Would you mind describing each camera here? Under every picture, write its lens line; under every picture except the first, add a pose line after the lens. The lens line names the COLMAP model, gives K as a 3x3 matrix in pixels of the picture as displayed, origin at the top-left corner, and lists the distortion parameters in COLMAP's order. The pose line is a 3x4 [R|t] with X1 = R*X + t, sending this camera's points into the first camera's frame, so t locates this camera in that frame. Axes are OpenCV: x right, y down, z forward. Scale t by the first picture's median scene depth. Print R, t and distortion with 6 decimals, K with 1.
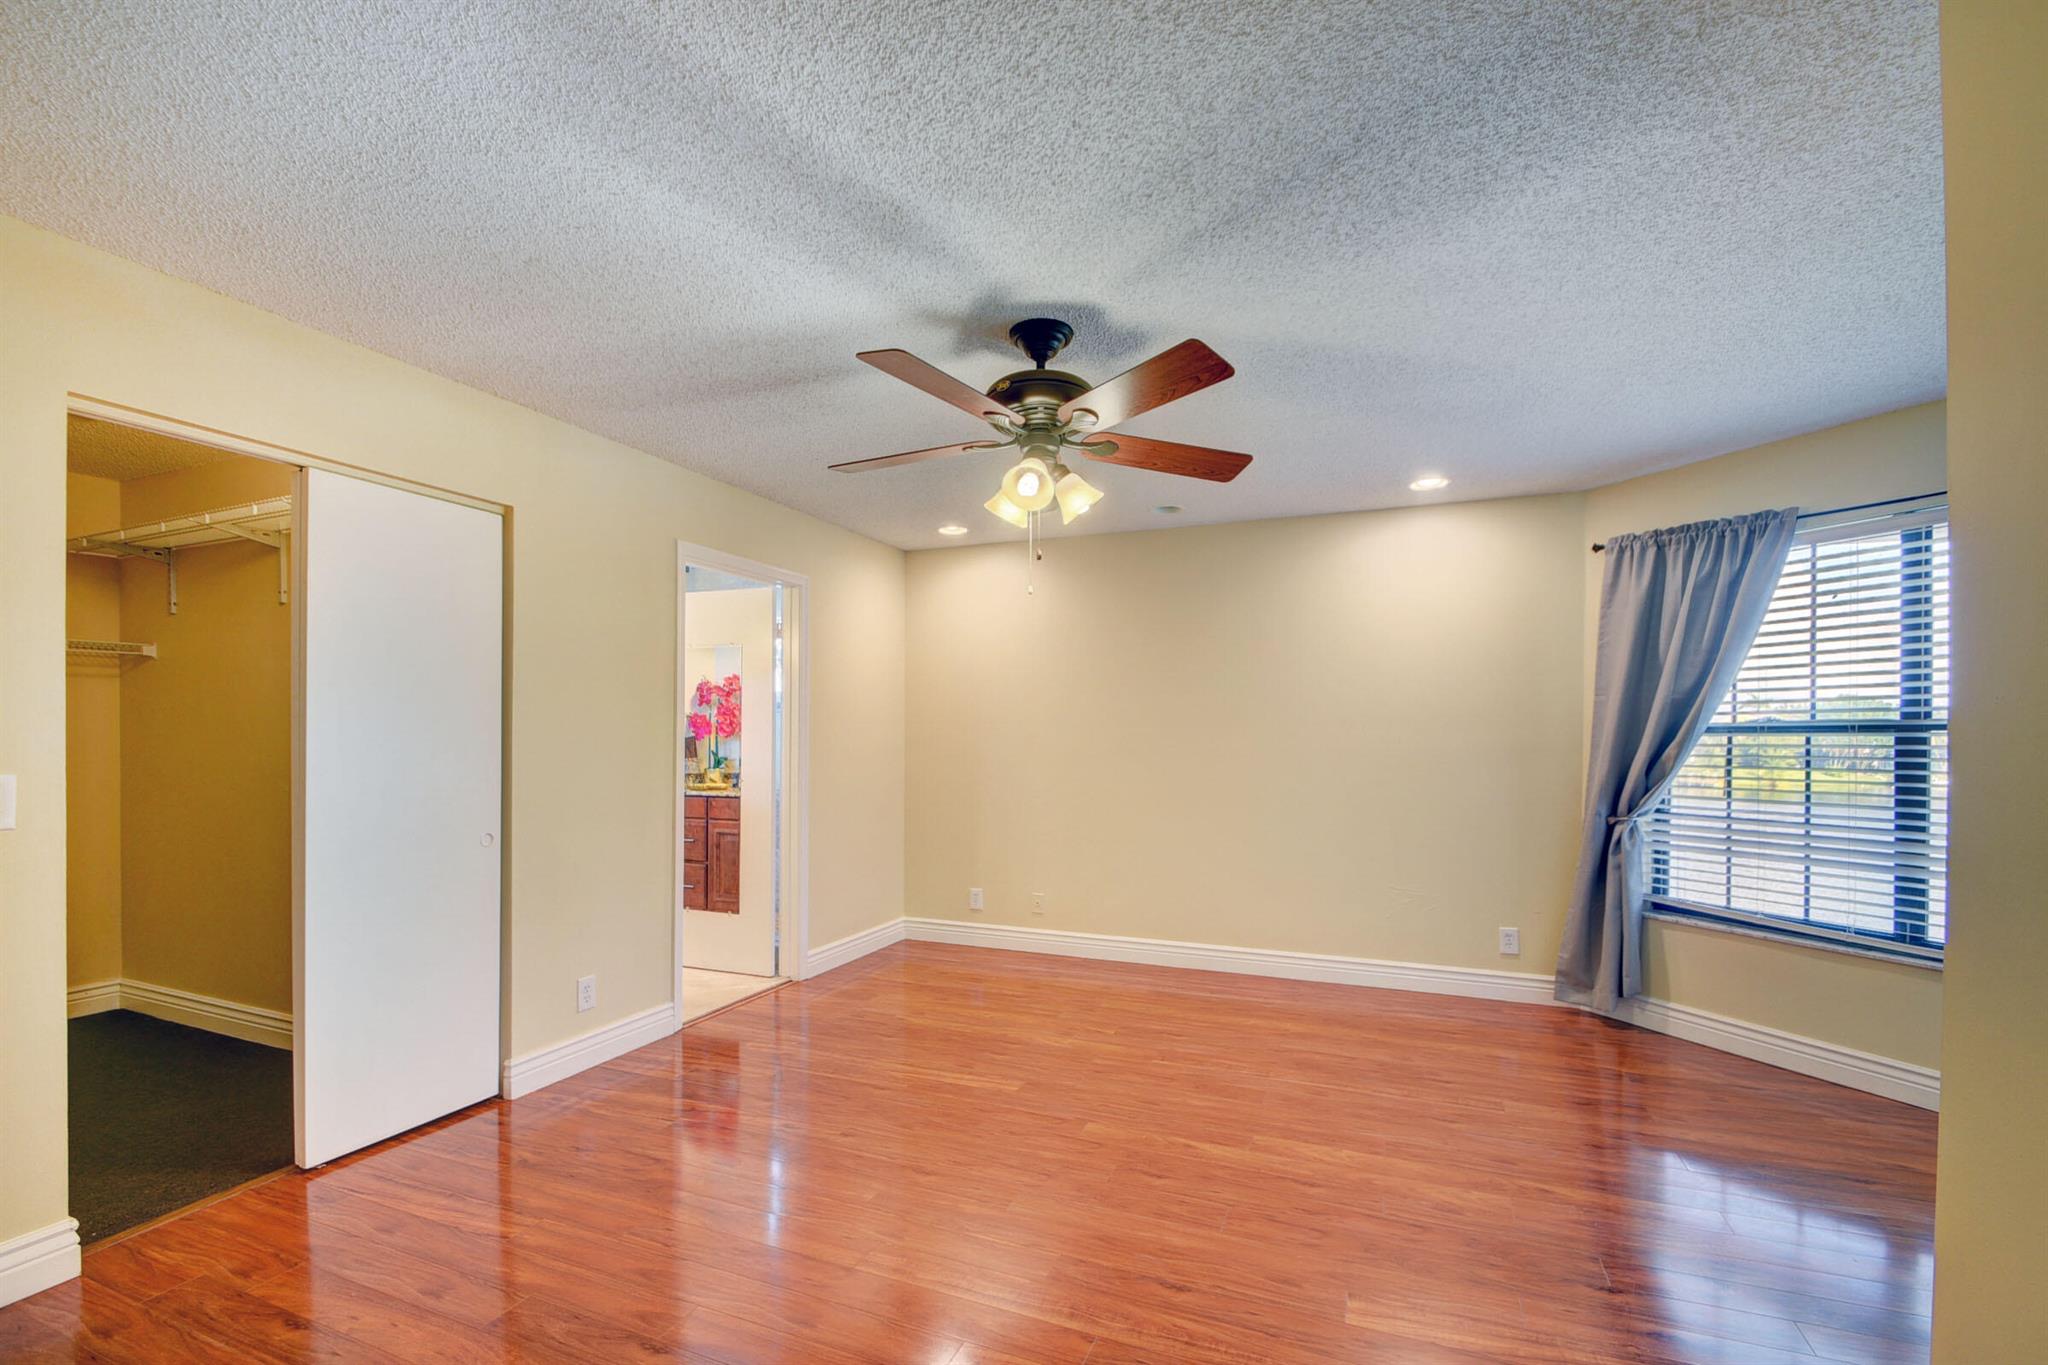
lens RADIAL K [[901.1, 0, 1009.4], [0, 901.1, 734.1], [0, 0, 1]] dist [0.002223, -0.000161]
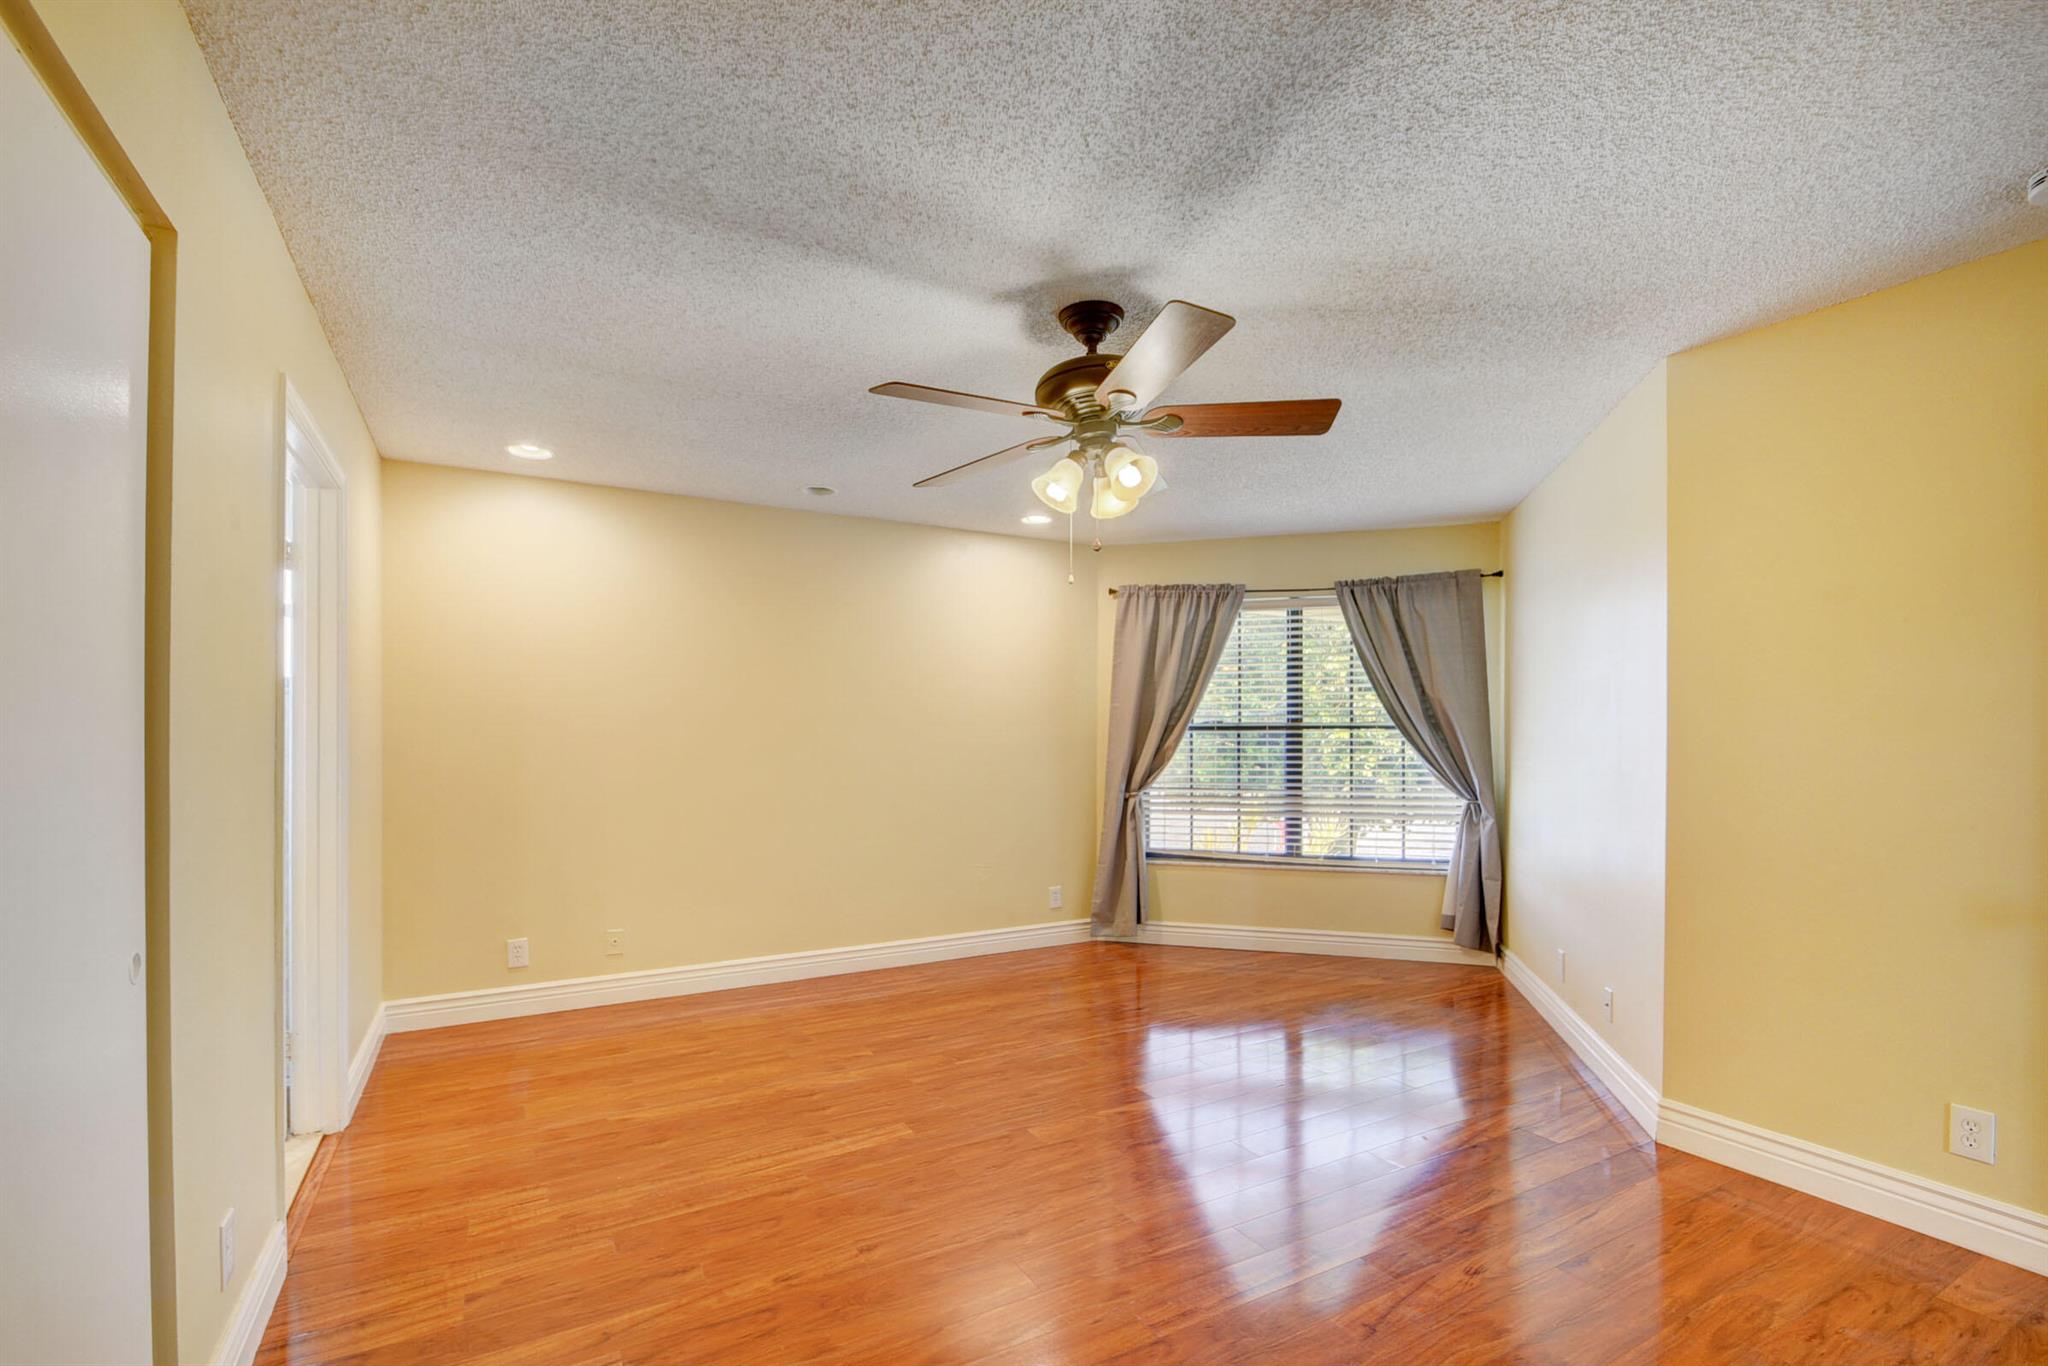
lens RADIAL K [[901.1, 0, 1009.4], [0, 901.1, 734.6], [0, 0, 1]] dist [0.002223, -0.000161]
pose [[0.622140, -0.002501, 0.782902, -0.530866], [-0.000438, 0.999994, 0.003543, 0.000369], [-0.782906, -0.002547, 0.622135, 0.318565]]
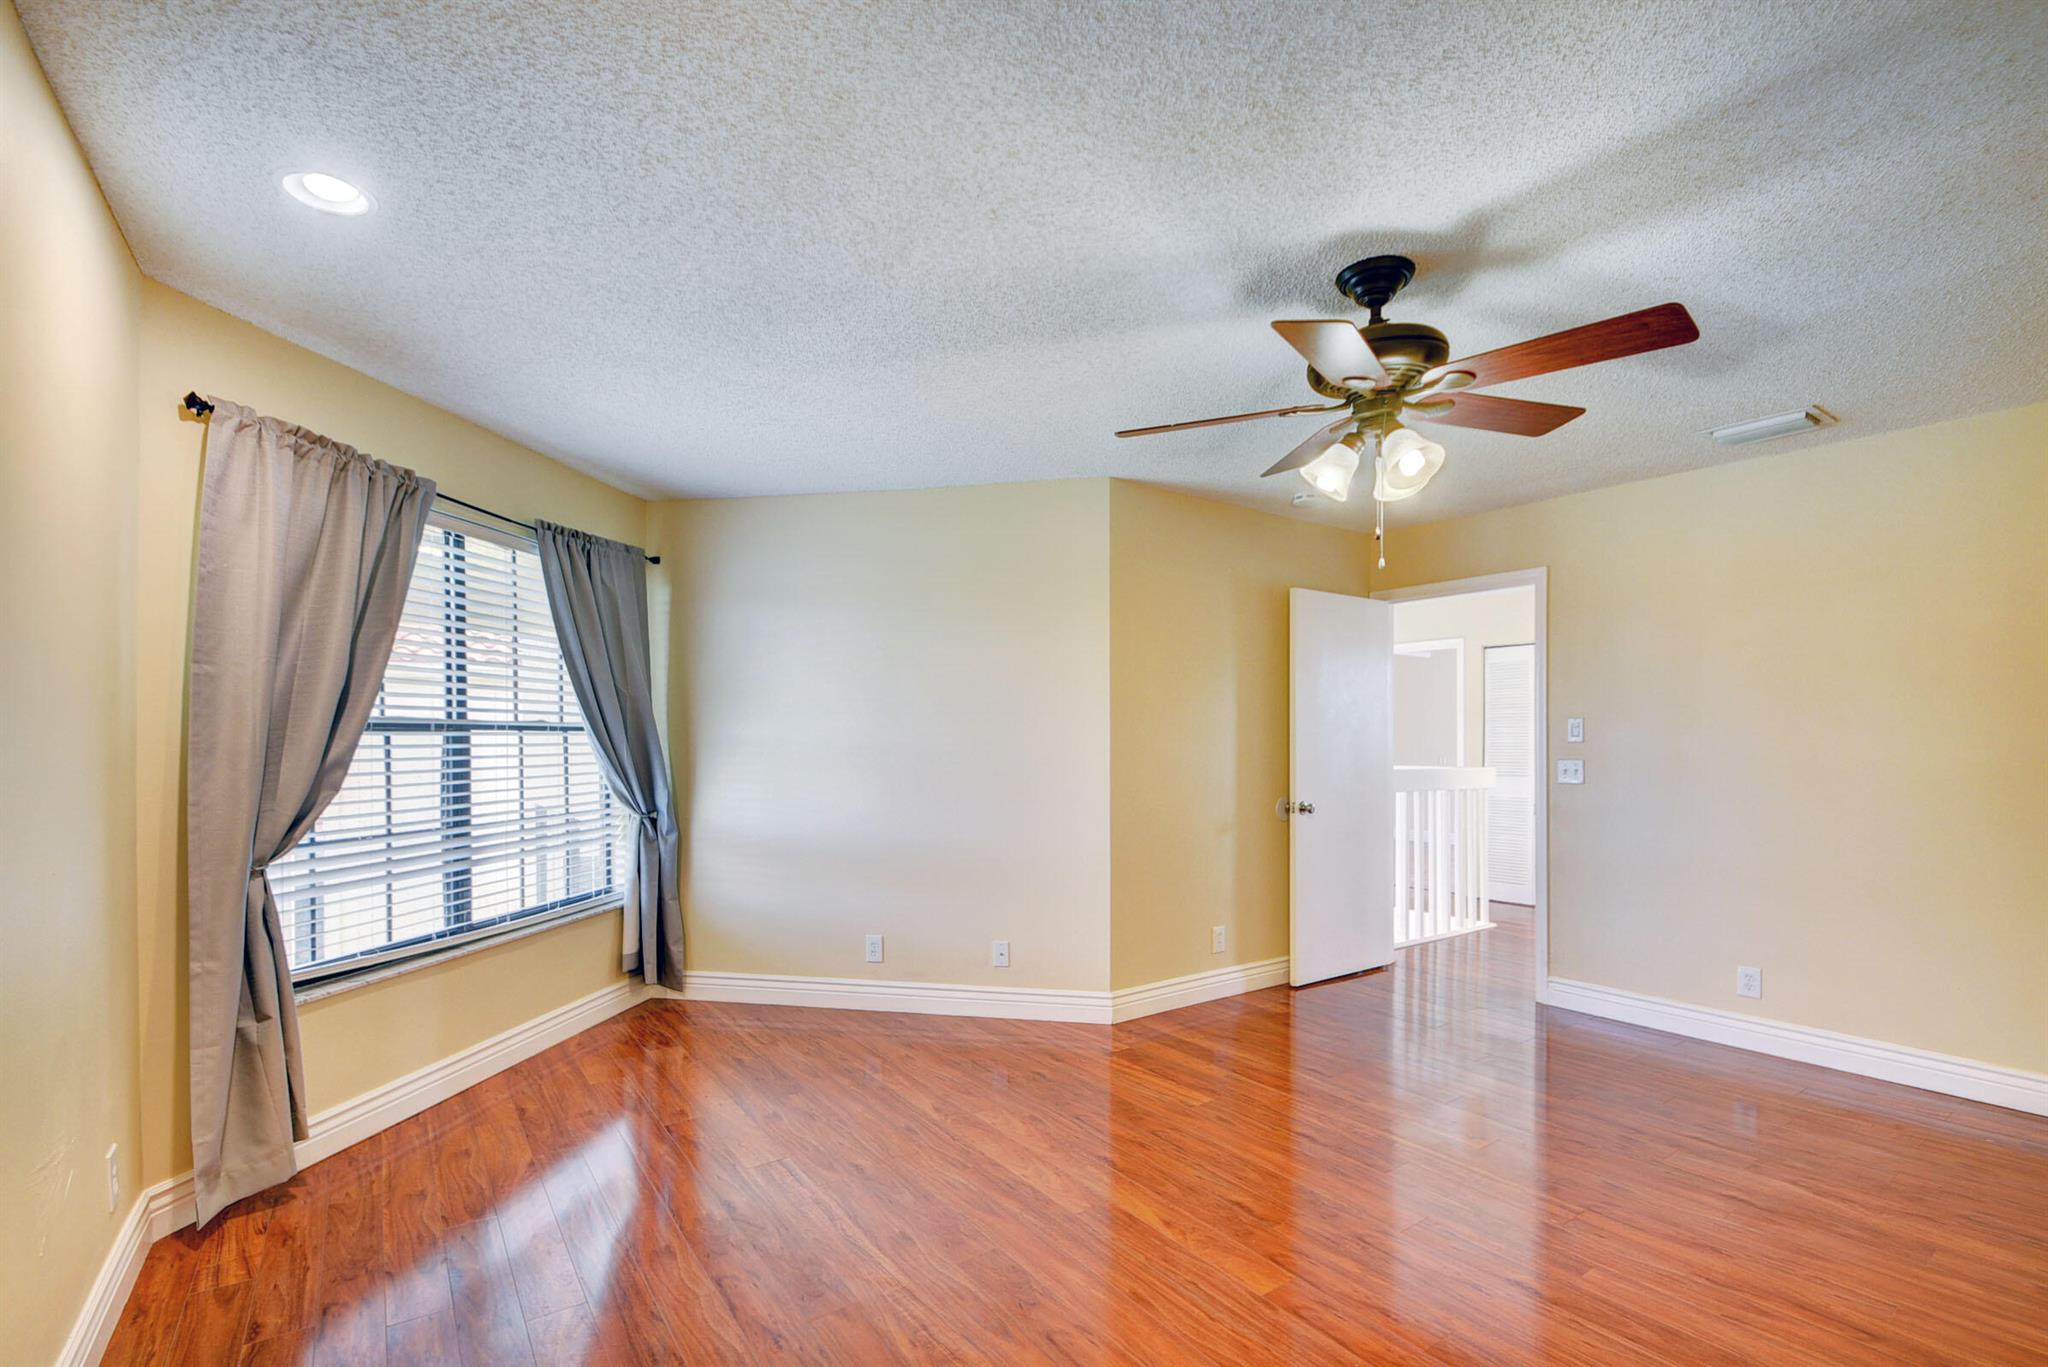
lens RADIAL K [[916.3, 0, 1026.7], [0, 916.3, 740.7], [0, 0, 1]] dist [0.002186, -0.016519]
pose [[-0.848209, -0.000576, 0.529661, -0.102713], [0.000859, 0.999997, 0.002464, 0.005537], [-0.529661, 0.002545, -0.848206, 1.321791]]
